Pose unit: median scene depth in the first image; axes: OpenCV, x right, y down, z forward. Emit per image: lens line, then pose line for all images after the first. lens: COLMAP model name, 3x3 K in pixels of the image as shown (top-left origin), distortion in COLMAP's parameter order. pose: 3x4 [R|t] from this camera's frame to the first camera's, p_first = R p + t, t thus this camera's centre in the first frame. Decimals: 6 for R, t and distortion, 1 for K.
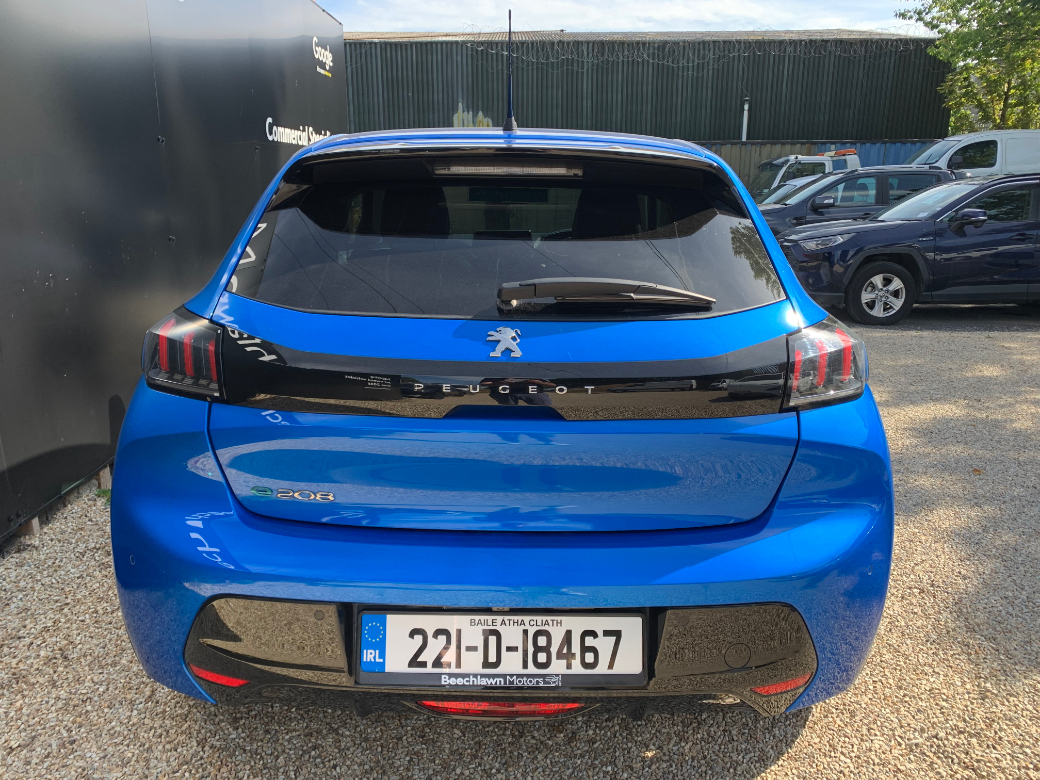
lens RADIAL K [[818.4, 0, 520.0], [0, 818.4, 390.0], [0, 0, 1]] dist [0.001269, 0.005084]
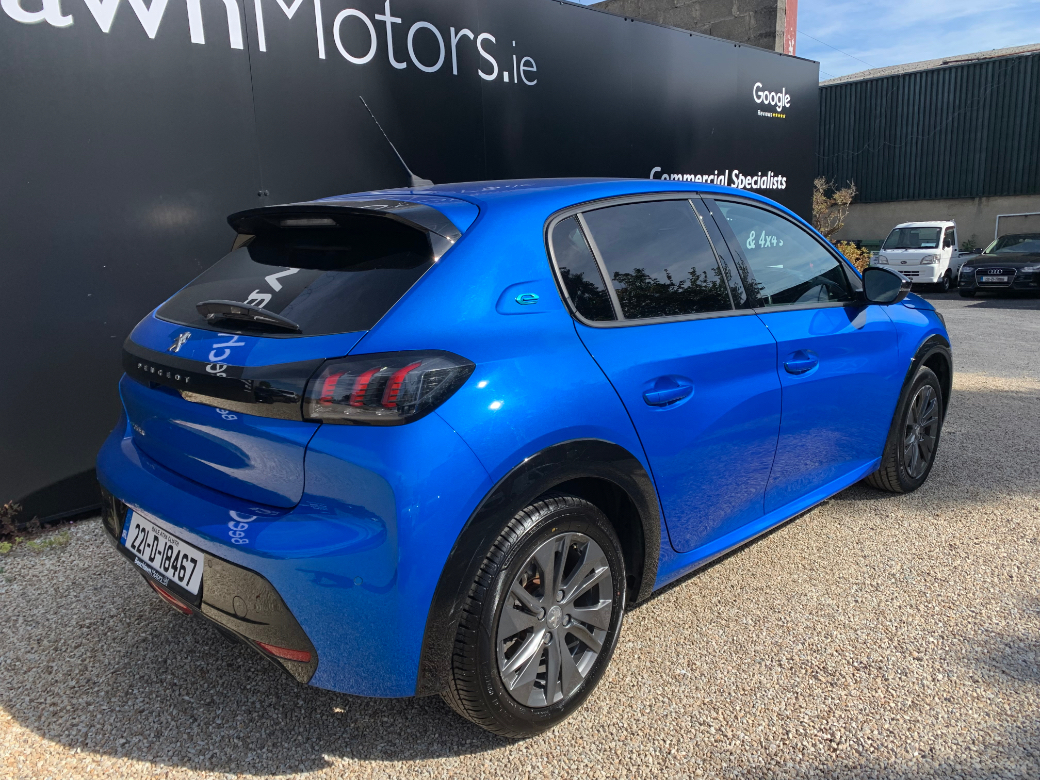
lens RADIAL K [[818.4, 0, 520.0], [0, 818.4, 390.0], [0, 0, 1]] dist [0.001269, 0.005084]
pose [[0.692717, 0.111477, -0.712542, 1.195845], [-0.142579, 0.989651, 0.016219, -0.069949], [0.706976, 0.090359, 0.701442, 0.338279]]
